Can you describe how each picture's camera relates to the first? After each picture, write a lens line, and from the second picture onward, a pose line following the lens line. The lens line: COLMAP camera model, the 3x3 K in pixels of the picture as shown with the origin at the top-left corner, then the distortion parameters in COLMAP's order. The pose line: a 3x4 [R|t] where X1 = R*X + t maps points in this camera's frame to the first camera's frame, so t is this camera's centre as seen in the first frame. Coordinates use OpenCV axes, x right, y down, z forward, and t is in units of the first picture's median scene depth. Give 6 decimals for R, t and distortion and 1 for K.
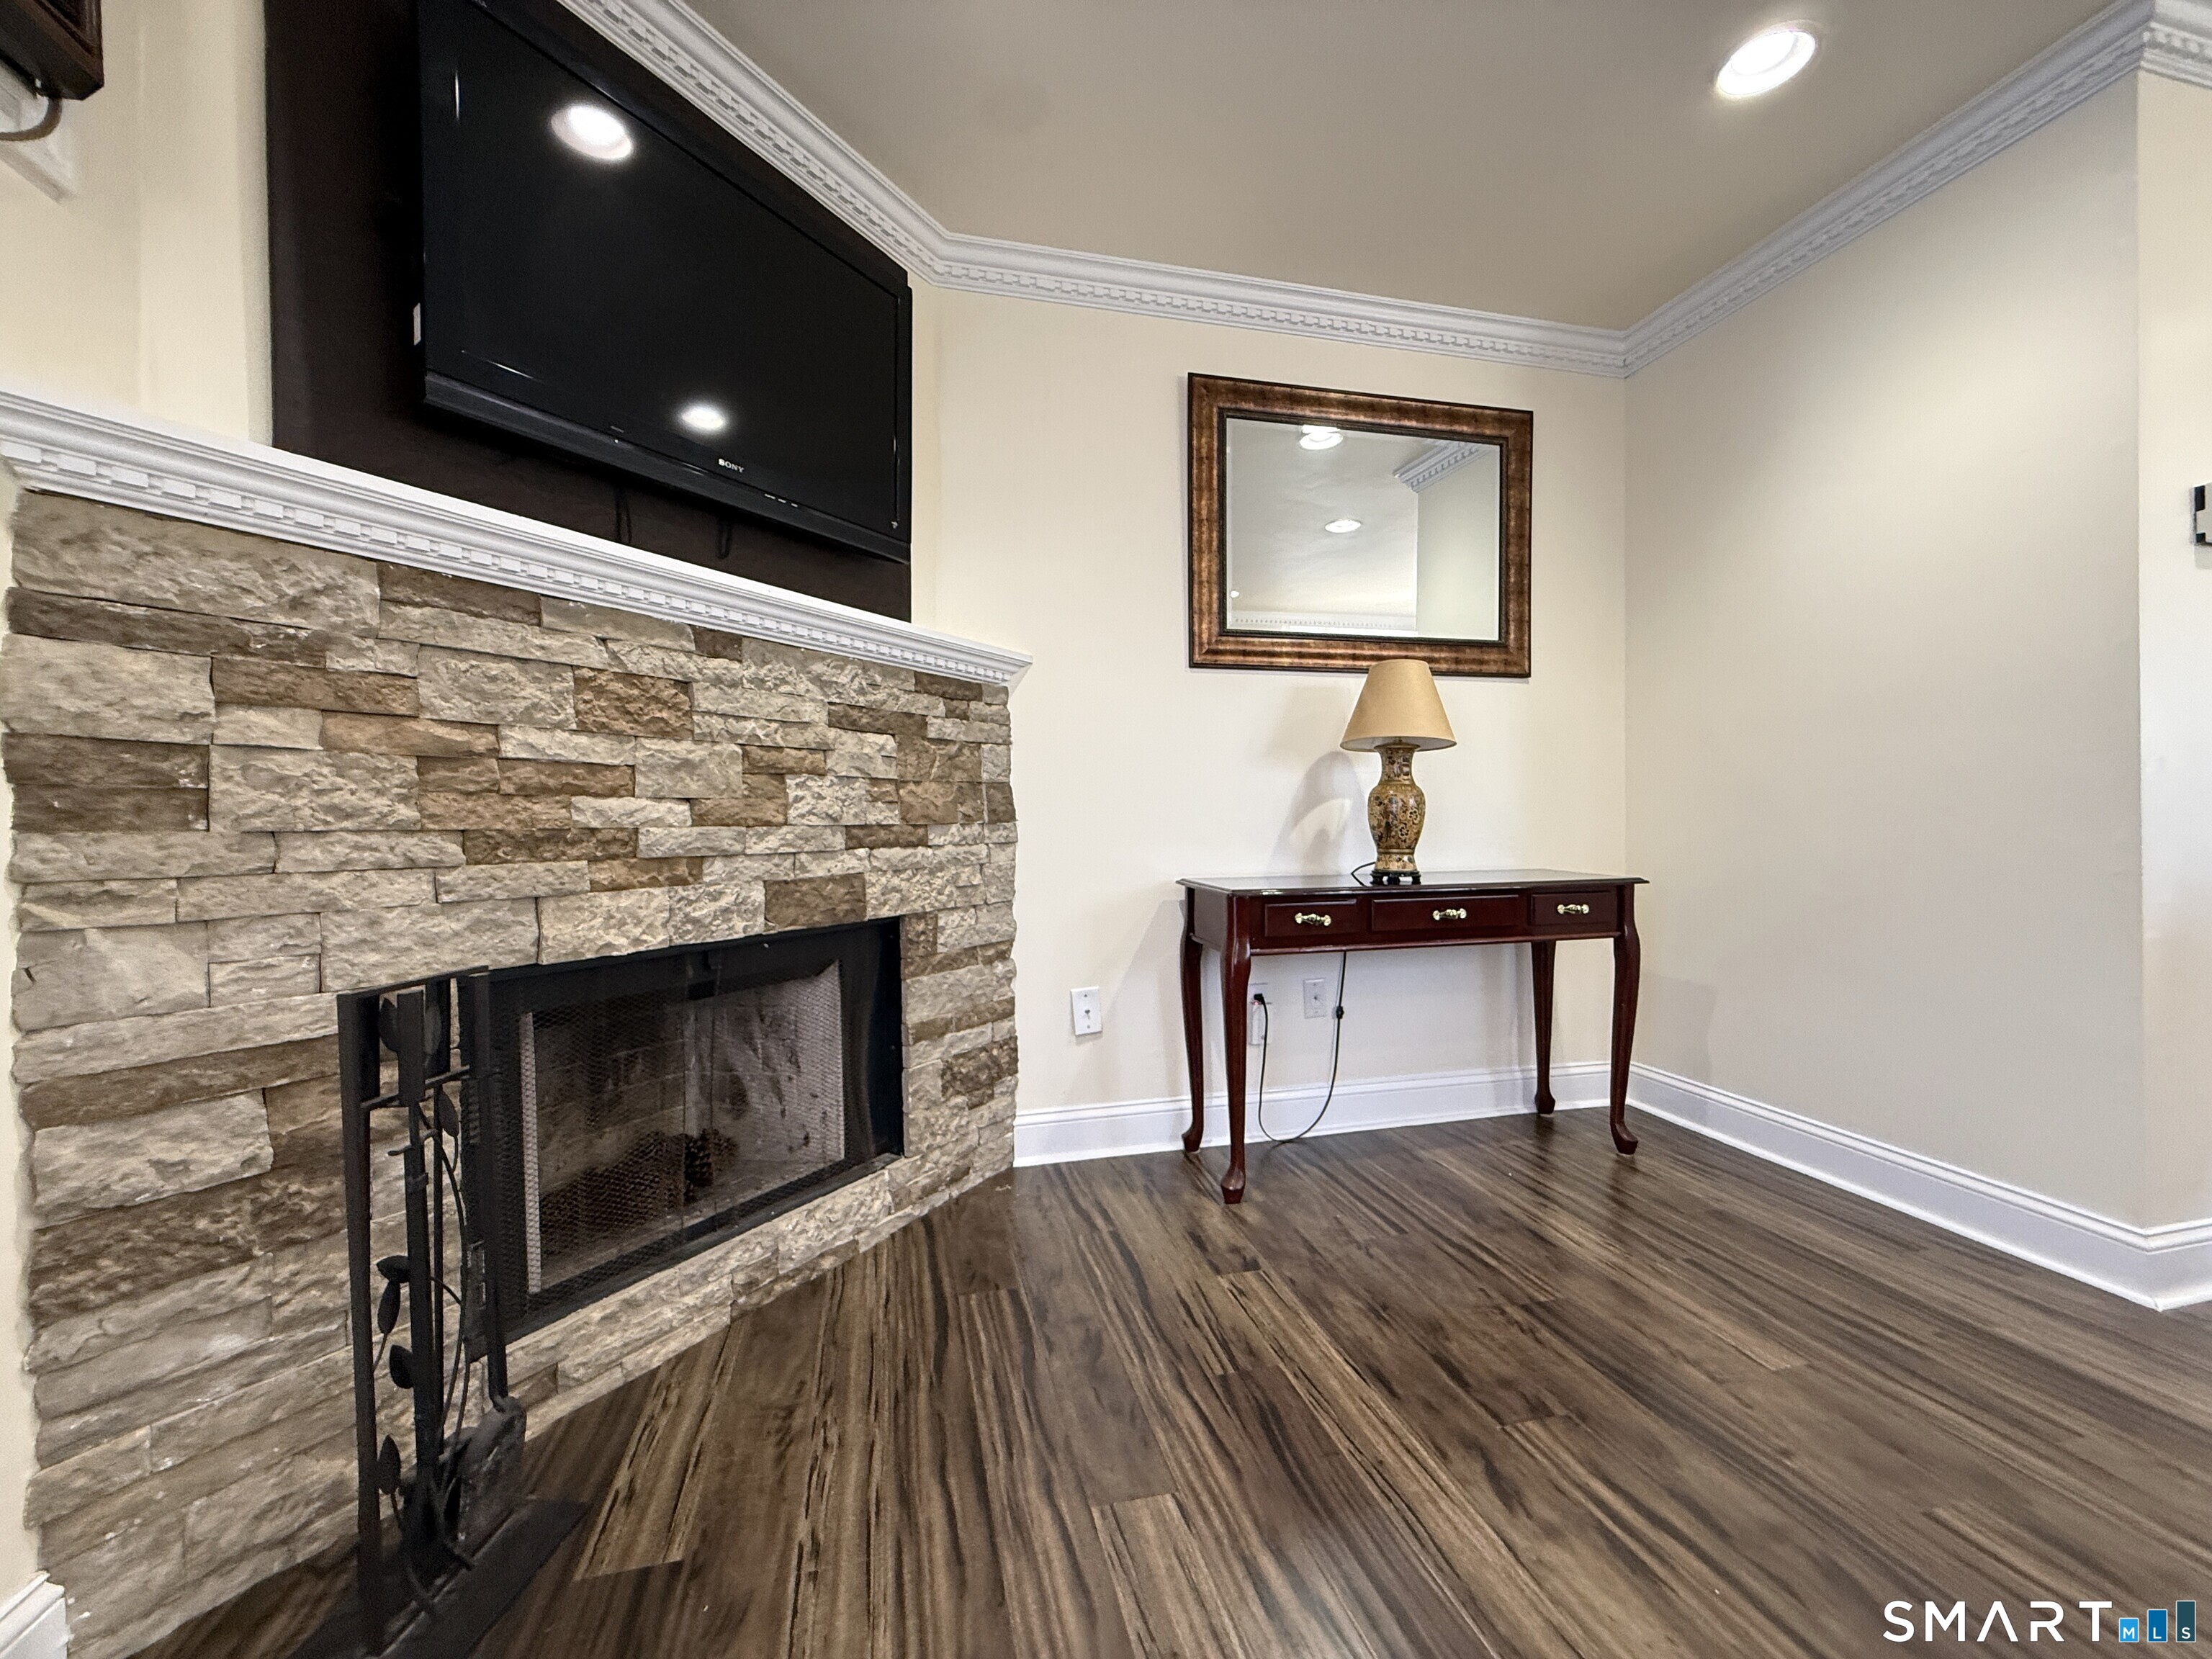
lens RADIAL K [[882.2, 0, 1099.9], [0, 882.2, 828.8], [0, 0, 1]] dist [-0.001328, 0.000122]
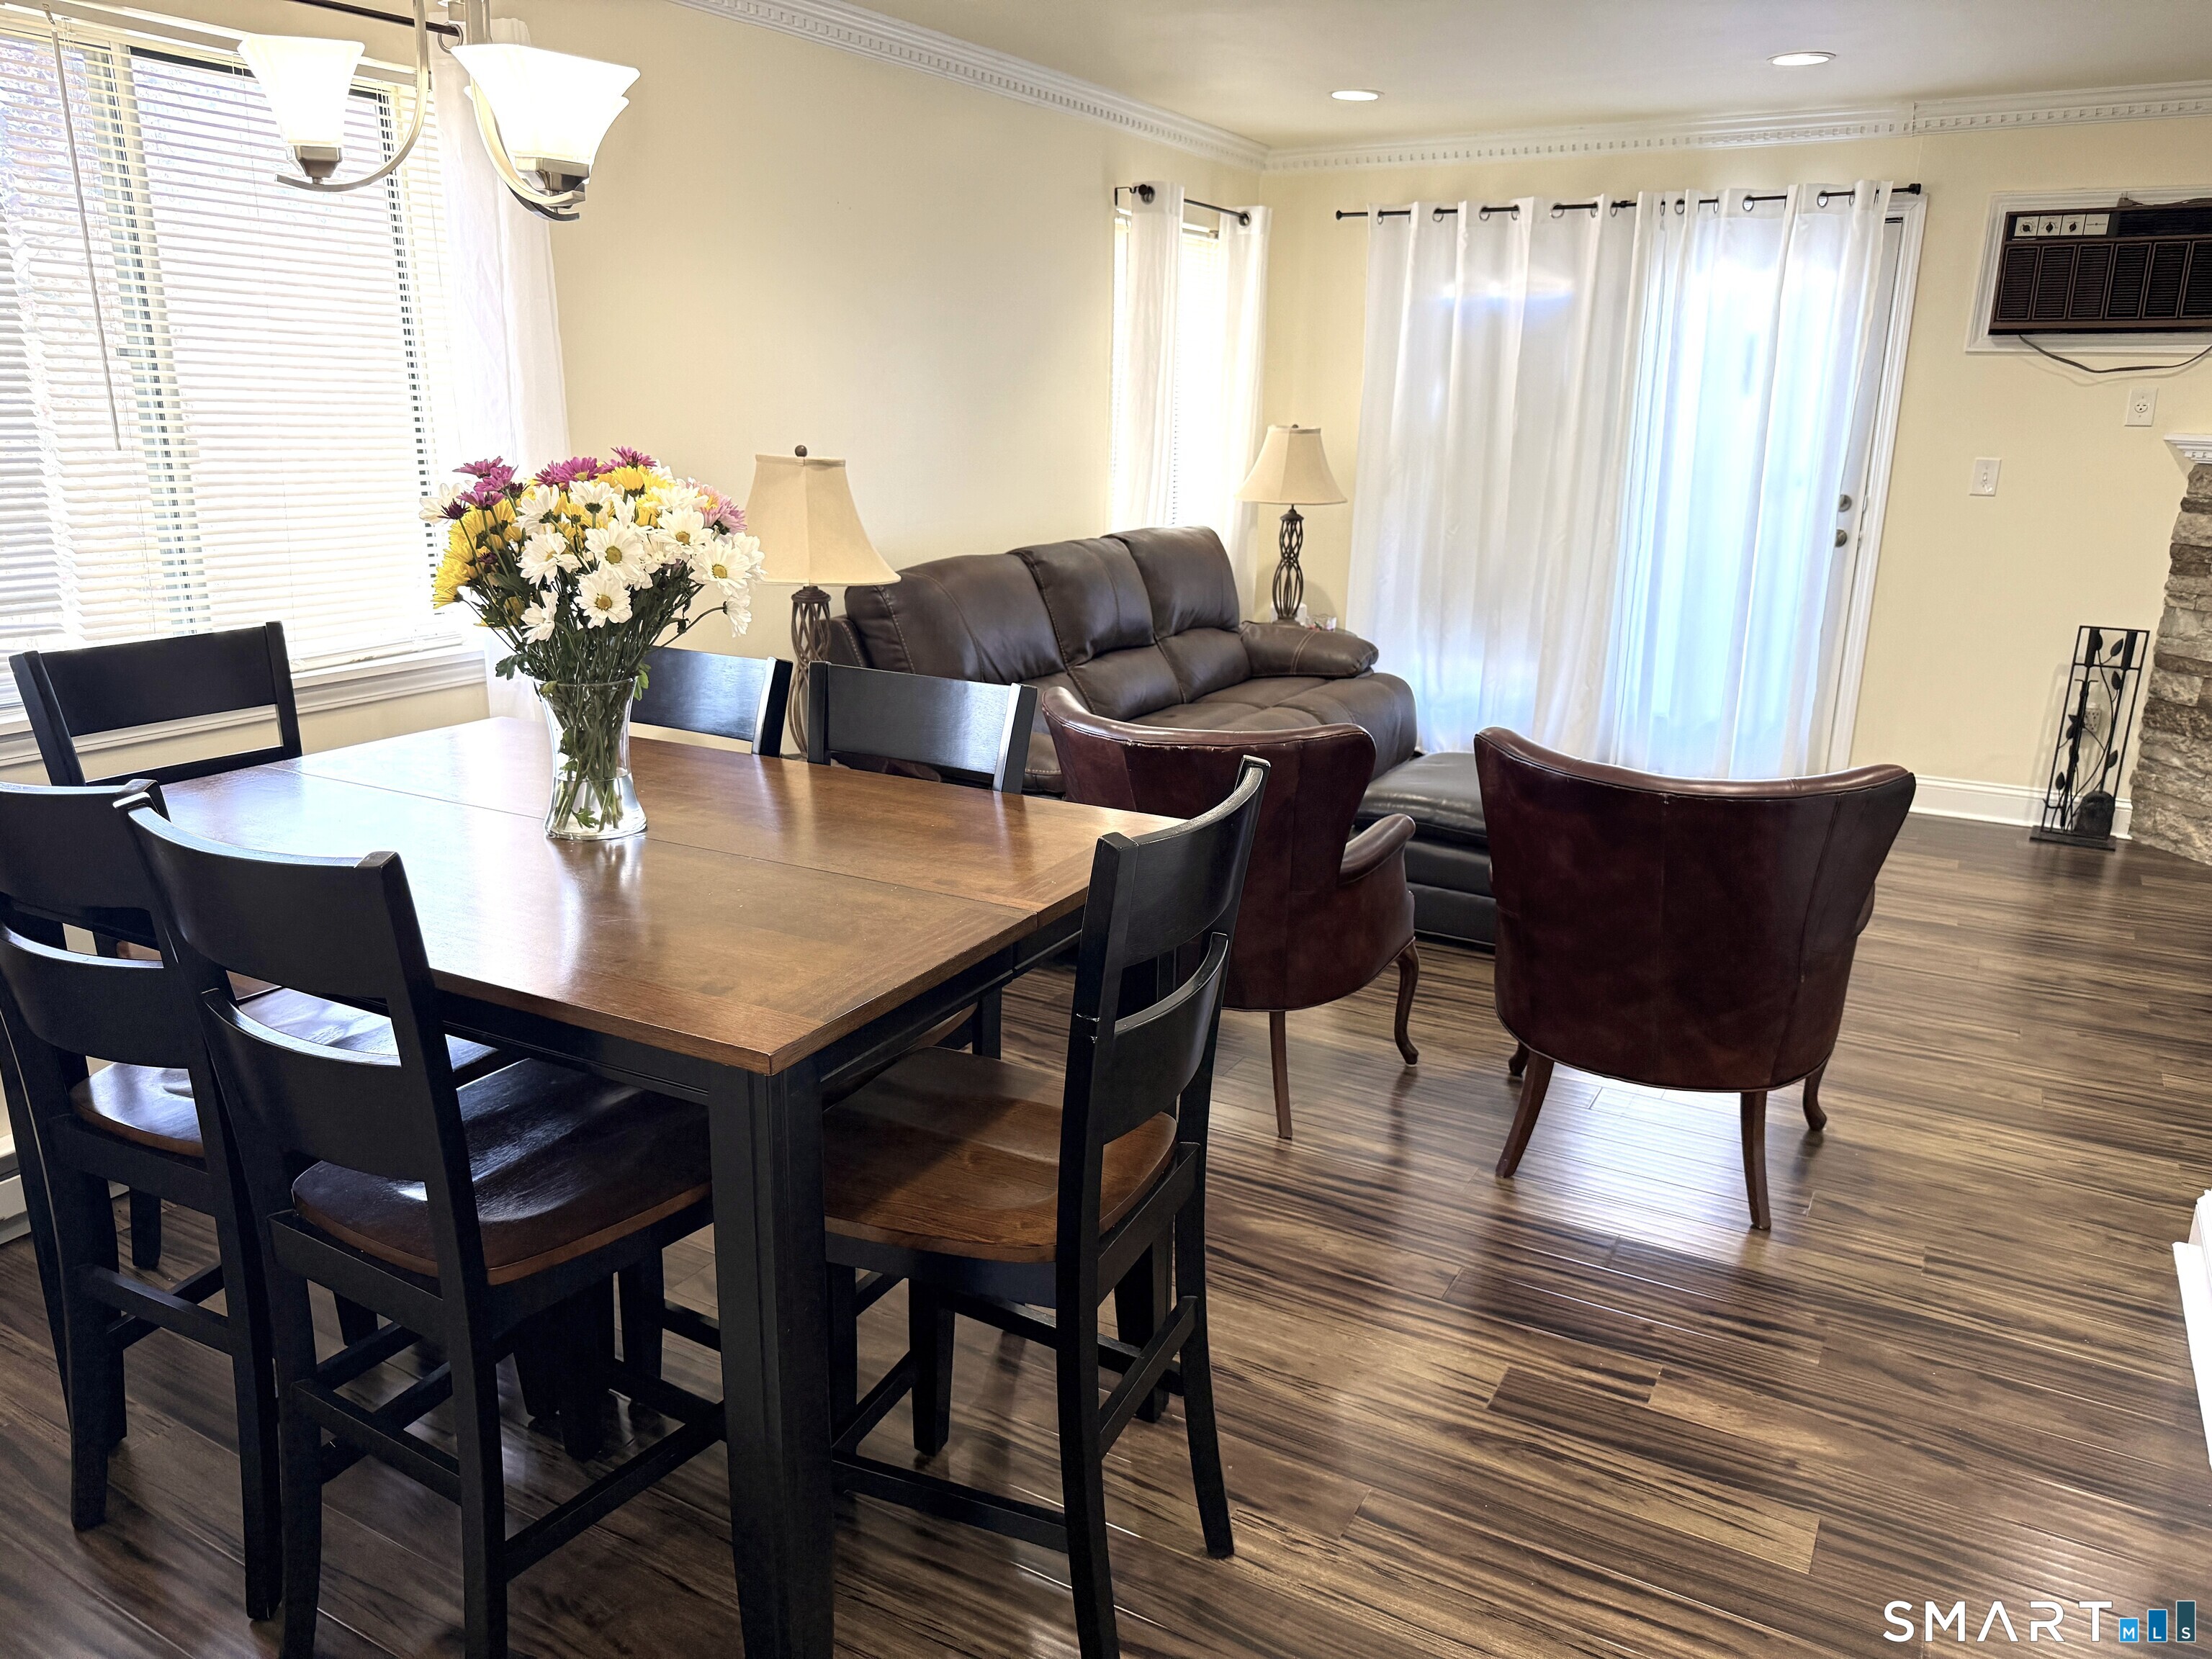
lens RADIAL K [[1577.1, 0, 1122.0], [0, 1577.1, 836.5], [0, 0, 1]] dist [0.081072, -0.092010]
pose [[-0.678825, 0.201025, -0.706247, 3.267549], [-0.007221, 0.959923, 0.280171, -0.395682], [0.734265, 0.195287, -0.650168, 1.251031]]
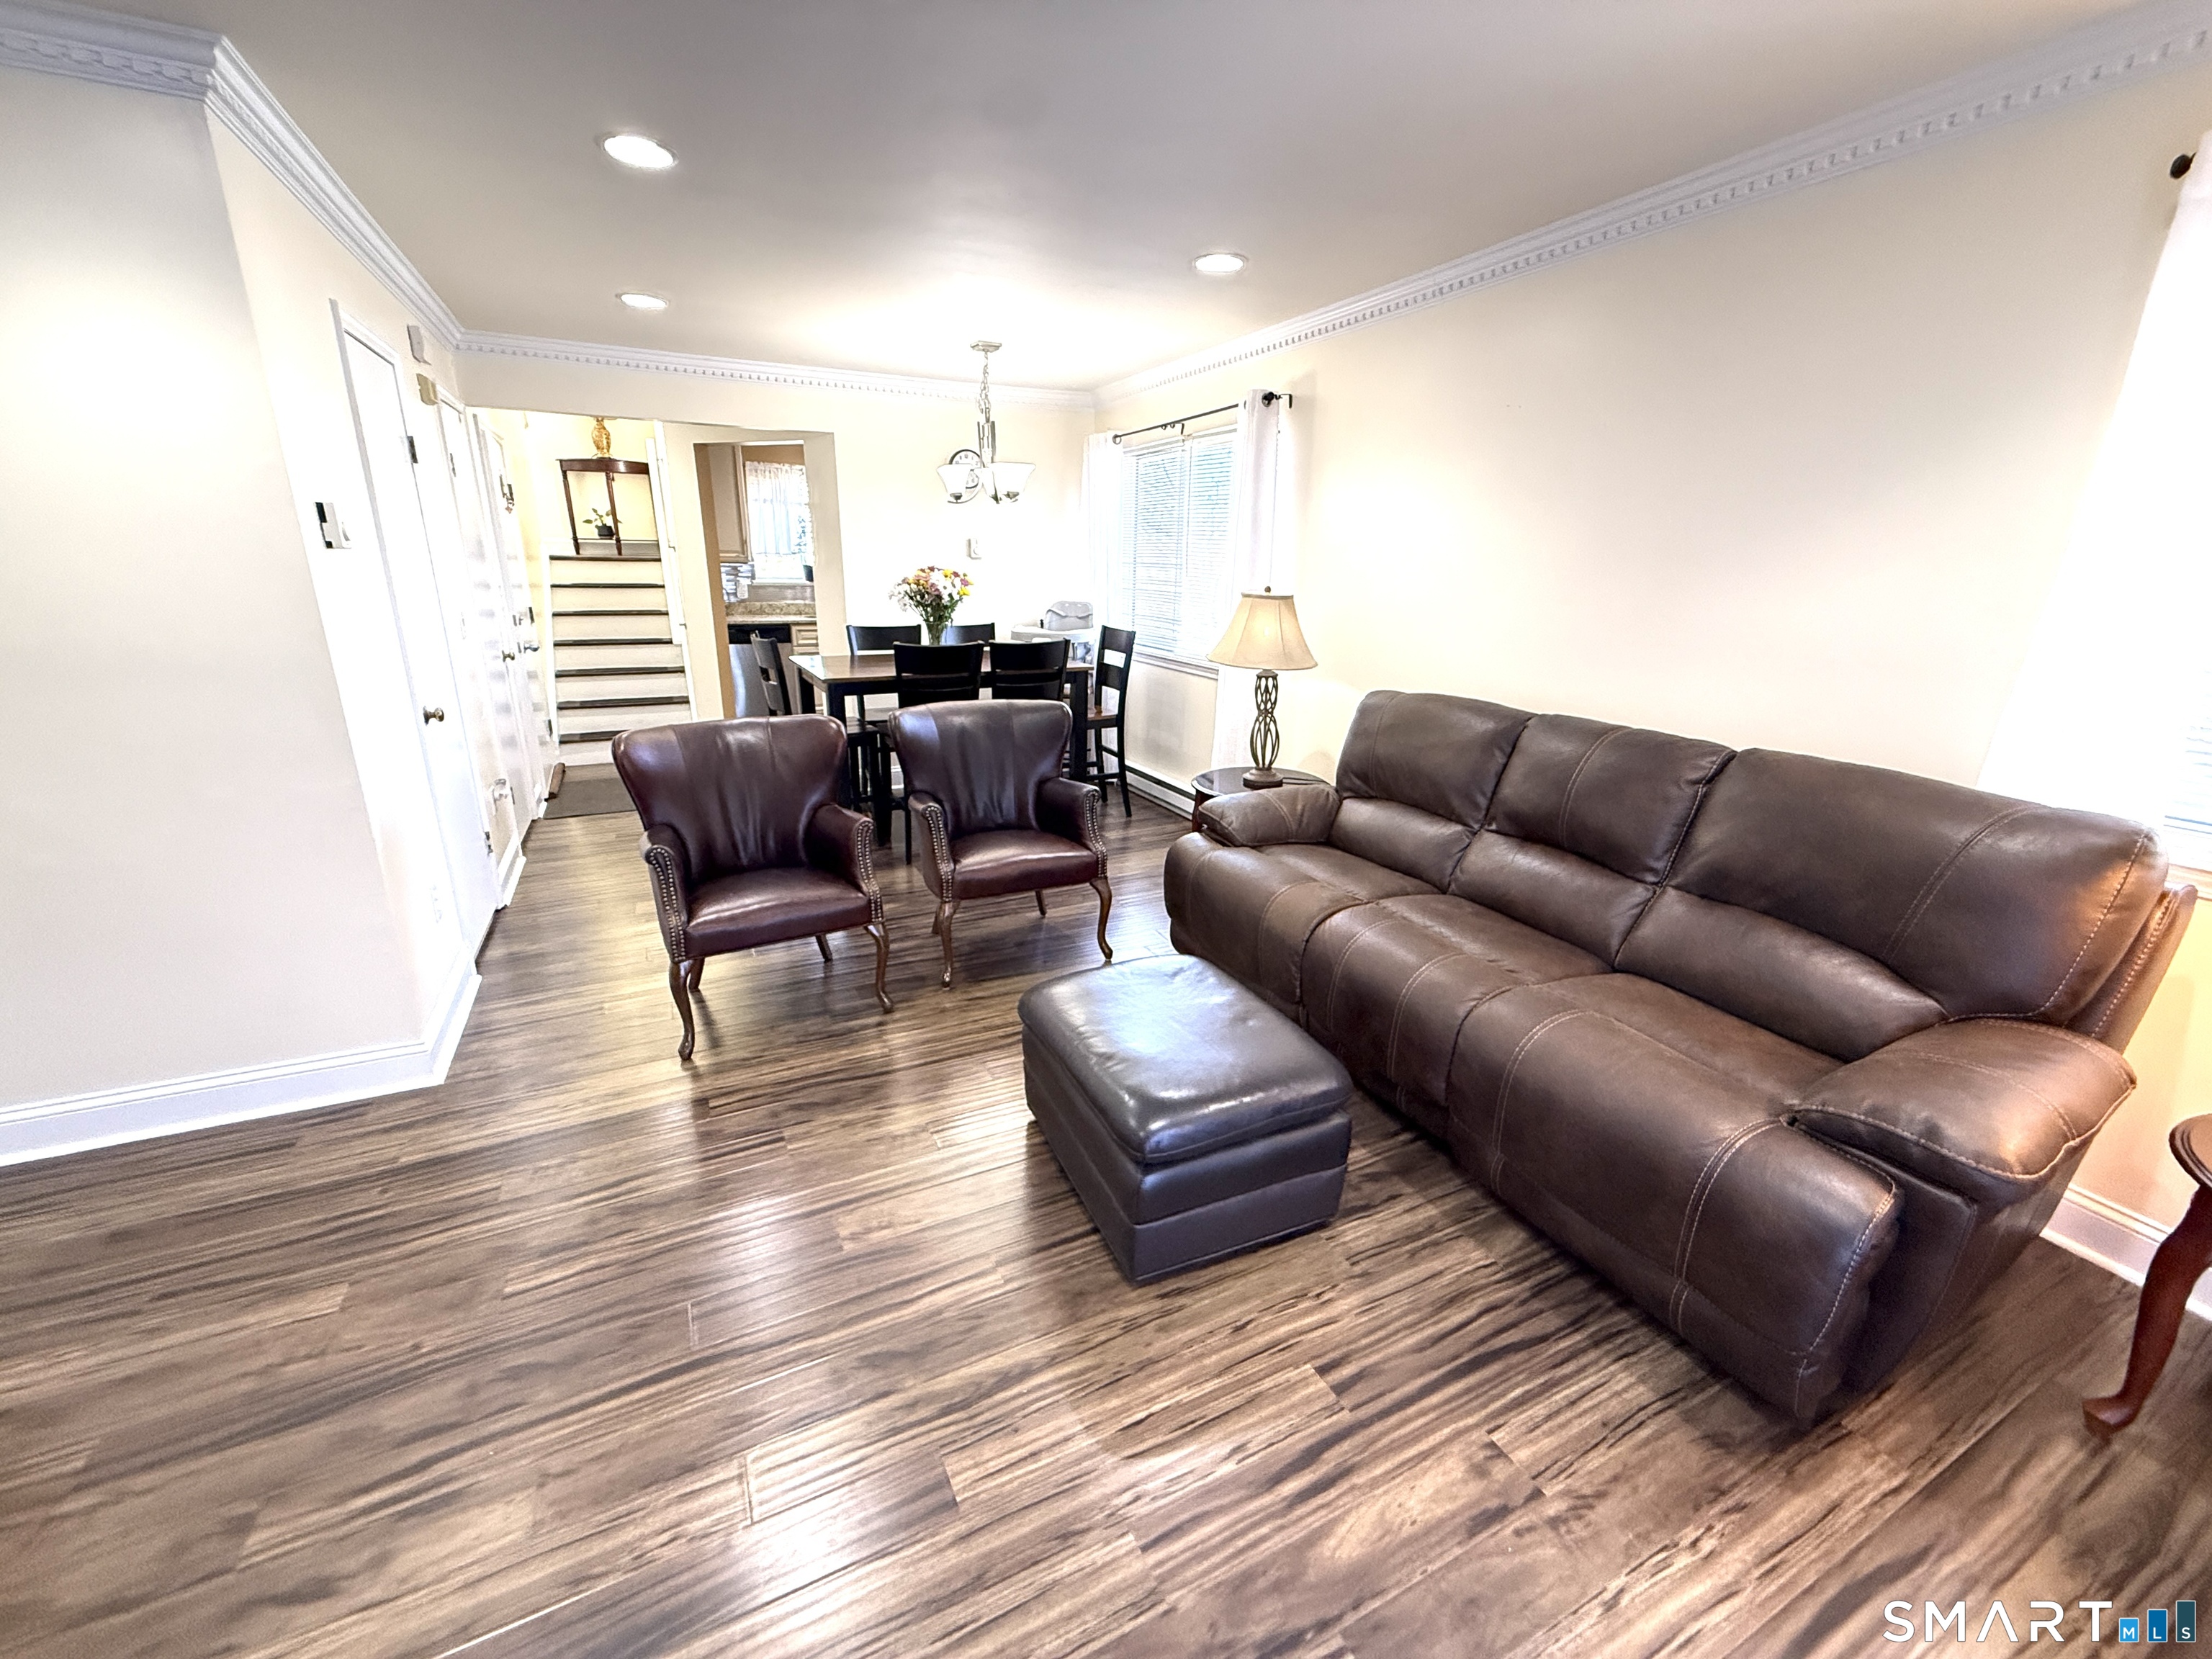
lens RADIAL K [[882.2, 0, 1099.9], [0, 882.2, 828.8], [0, 0, 1]] dist [-0.001328, 0.000122]
pose [[-0.217247, -0.280420, 0.934970, -0.361137], [-0.011198, 0.958499, 0.284876, -0.331776], [-0.976052, 0.051419, -0.211371, 0.194418]]
